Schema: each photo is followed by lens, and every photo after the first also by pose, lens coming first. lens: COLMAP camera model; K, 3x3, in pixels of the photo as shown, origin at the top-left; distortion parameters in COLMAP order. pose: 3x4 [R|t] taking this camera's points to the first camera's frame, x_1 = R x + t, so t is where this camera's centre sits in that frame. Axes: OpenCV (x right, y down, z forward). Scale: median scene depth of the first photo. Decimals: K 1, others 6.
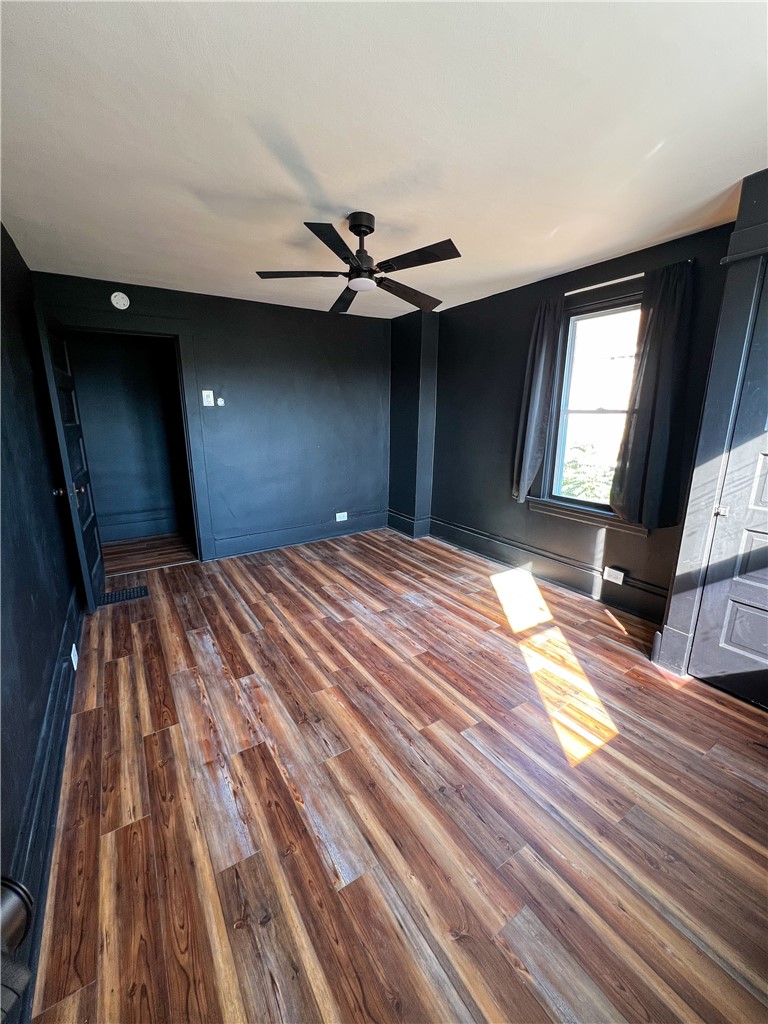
lens RADIAL K [[412.6, 0, 384.4], [0, 412.6, 510.3], [0, 0, 1]] dist [-0.004372, 0.001011]
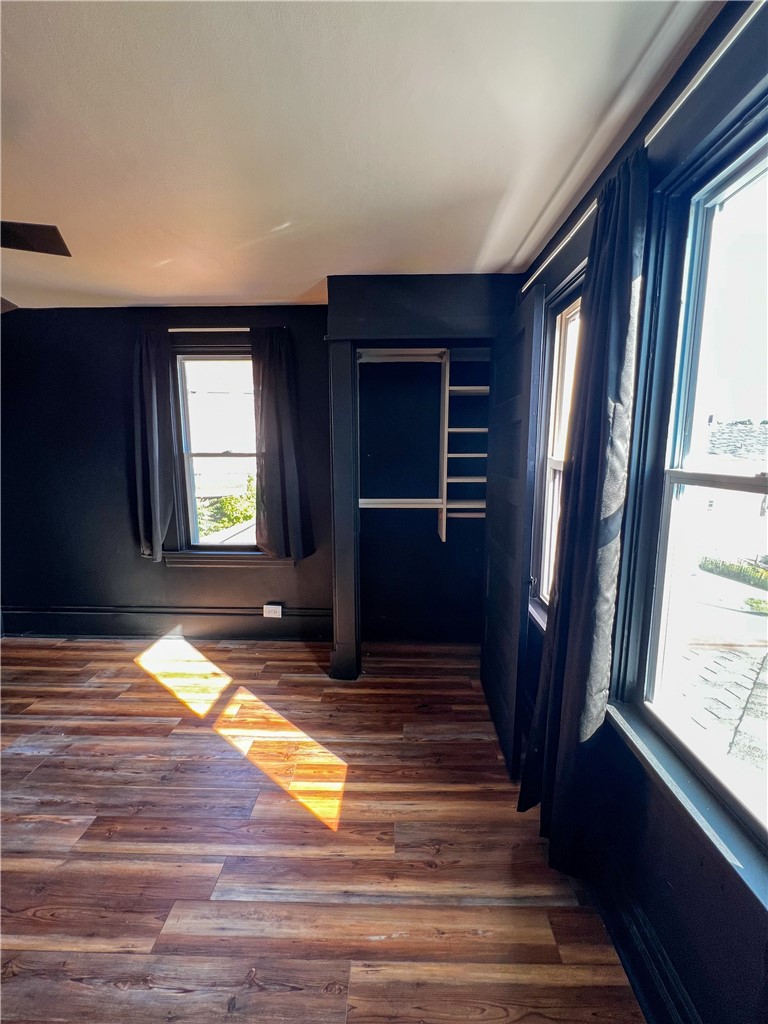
lens RADIAL K [[412.6, 0, 384.8], [0, 412.6, 509.6], [0, 0, 1]] dist [-0.004372, 0.001011]
pose [[0.569523, -0.132214, 0.811272, -0.107535], [0.190356, 0.981363, 0.026302, -0.079001], [-0.799630, 0.139450, 0.584077, 0.164340]]
